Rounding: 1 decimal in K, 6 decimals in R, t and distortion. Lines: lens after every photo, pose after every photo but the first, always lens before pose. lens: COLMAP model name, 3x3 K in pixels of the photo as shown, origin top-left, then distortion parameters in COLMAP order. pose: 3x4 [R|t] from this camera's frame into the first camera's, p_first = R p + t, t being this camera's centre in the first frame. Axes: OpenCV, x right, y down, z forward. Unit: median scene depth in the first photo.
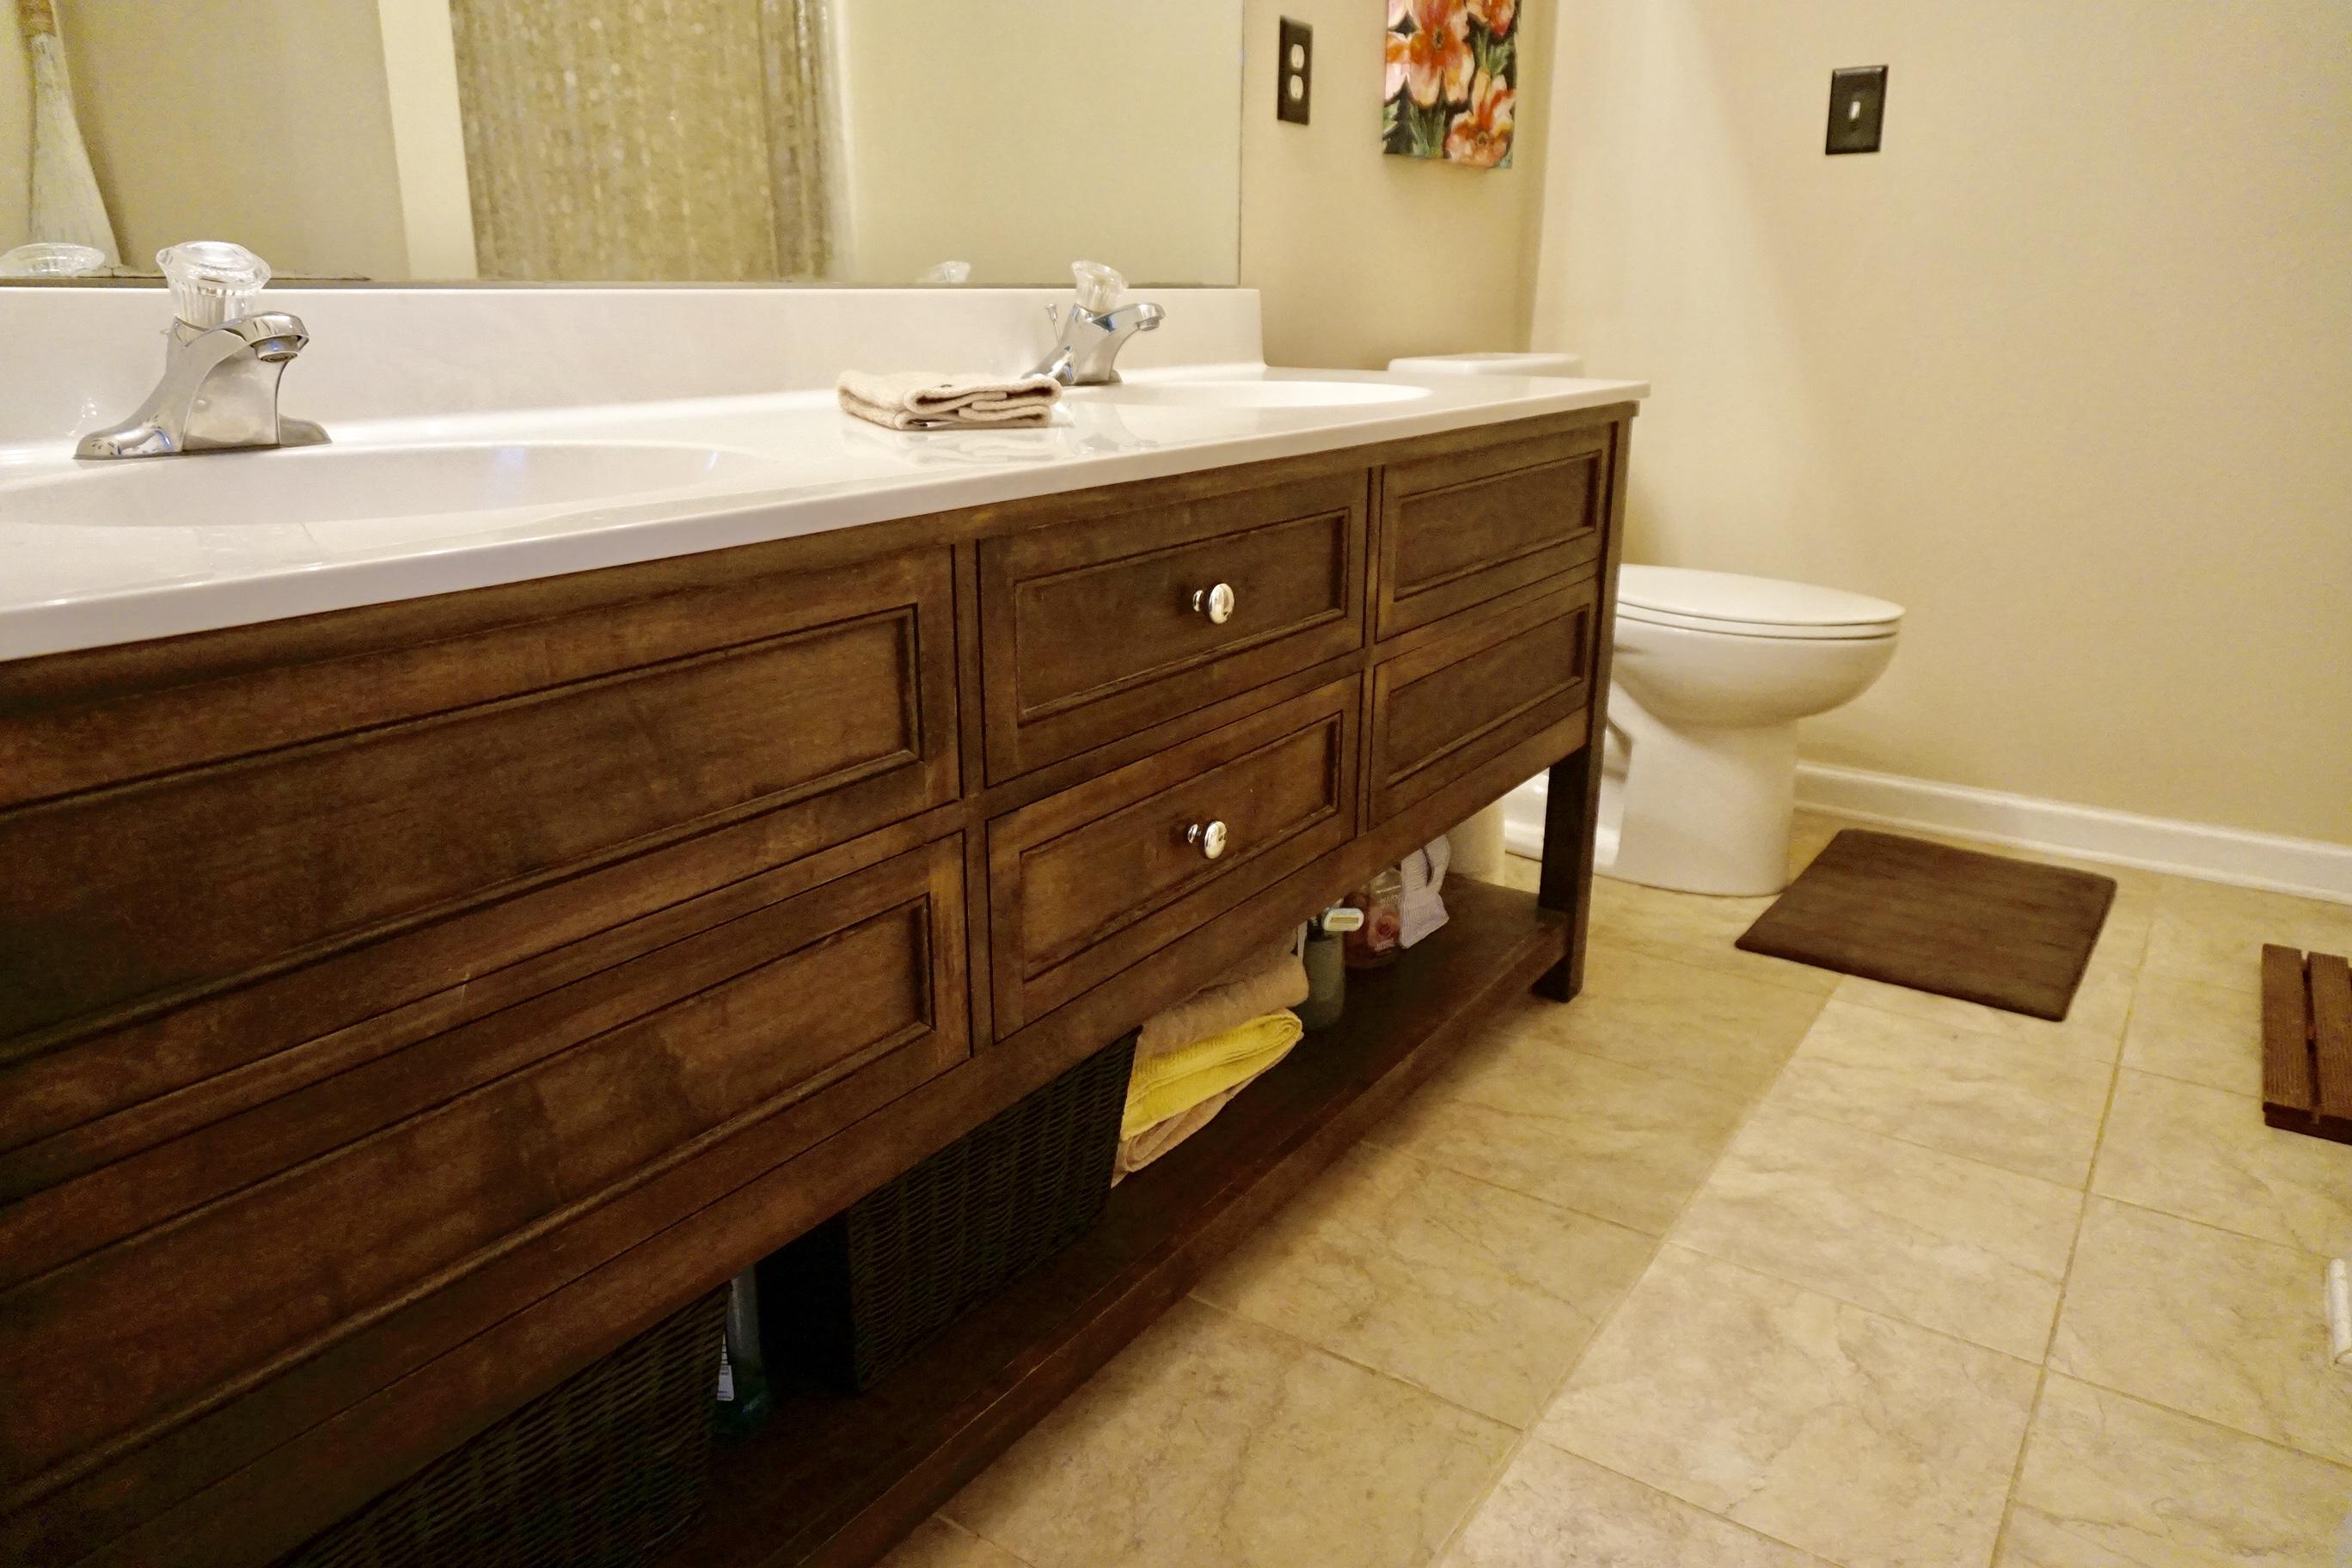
lens RADIAL K [[1600.9, 0, 1172.8], [0, 1600.9, 782.4], [0, 0, 1]] dist [-0.024738, 0.018325]
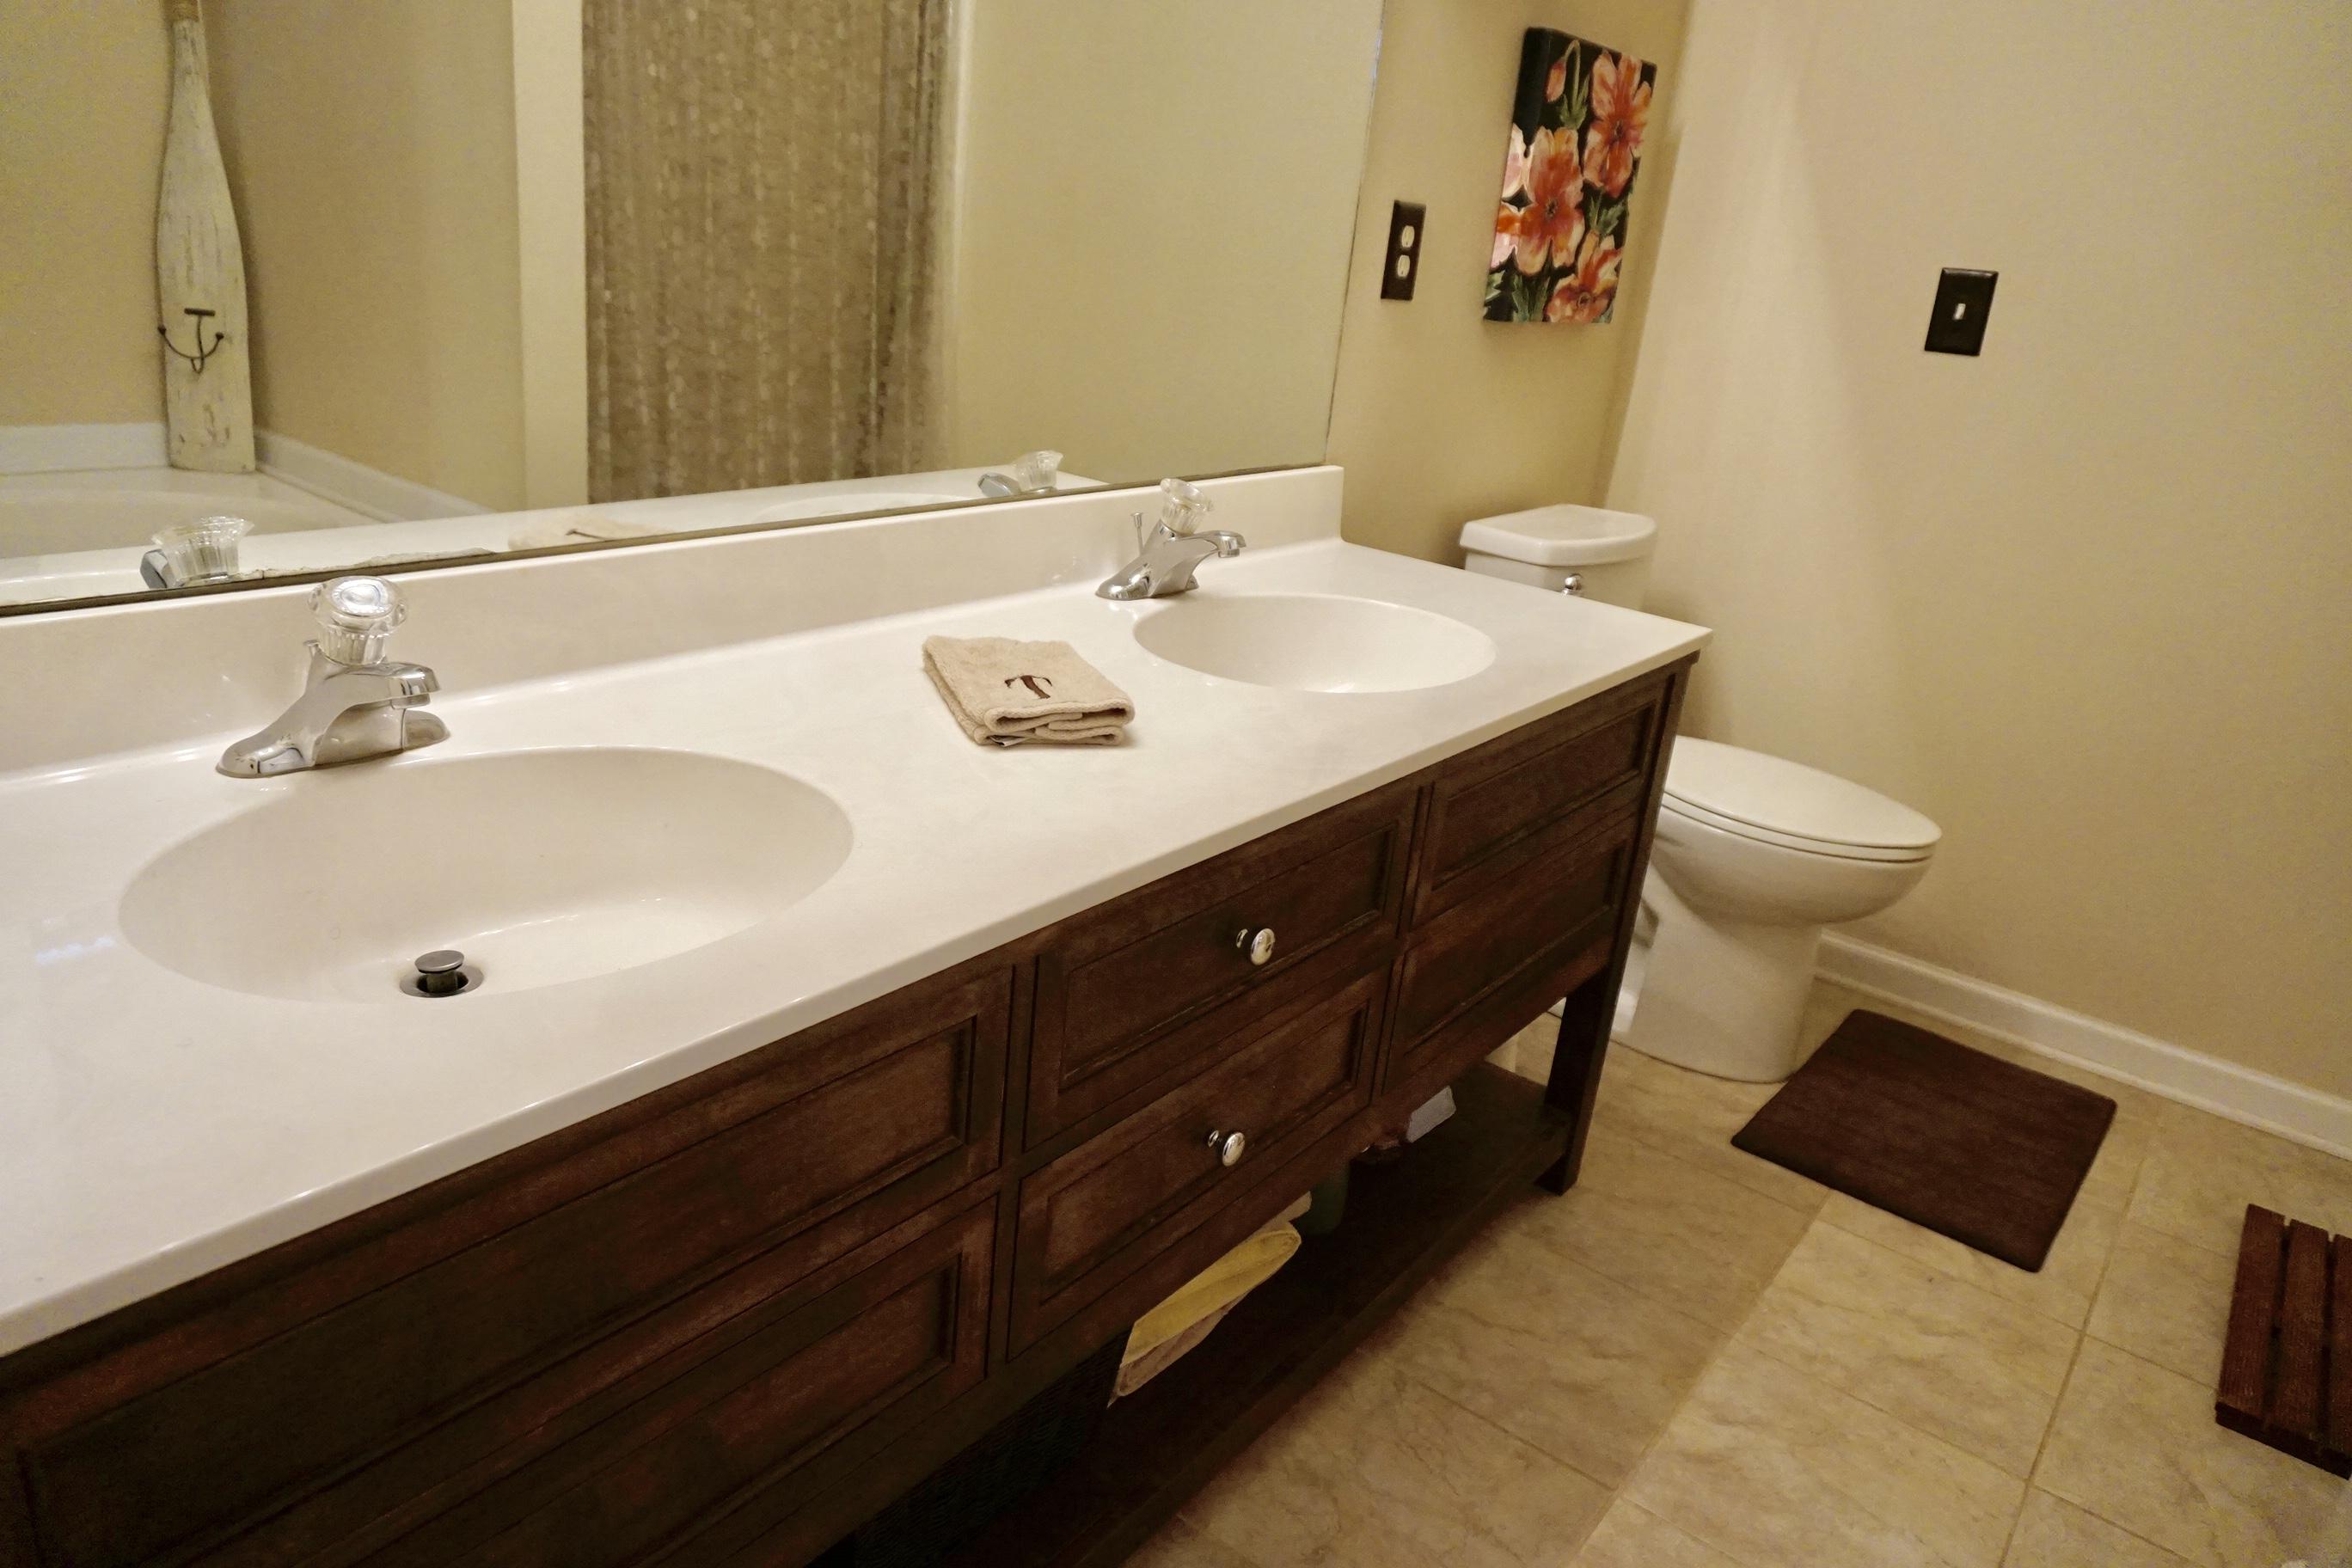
lens RADIAL K [[1600.9, 0, 1174.2], [0, 1600.9, 786.9], [0, 0, 1]] dist [-0.024738, 0.018325]
pose [[0.993758, 0.109423, -0.021698, -0.010284], [-0.108349, 0.993063, 0.045674, -0.162359], [0.026545, -0.043038, 0.998721, -0.034168]]
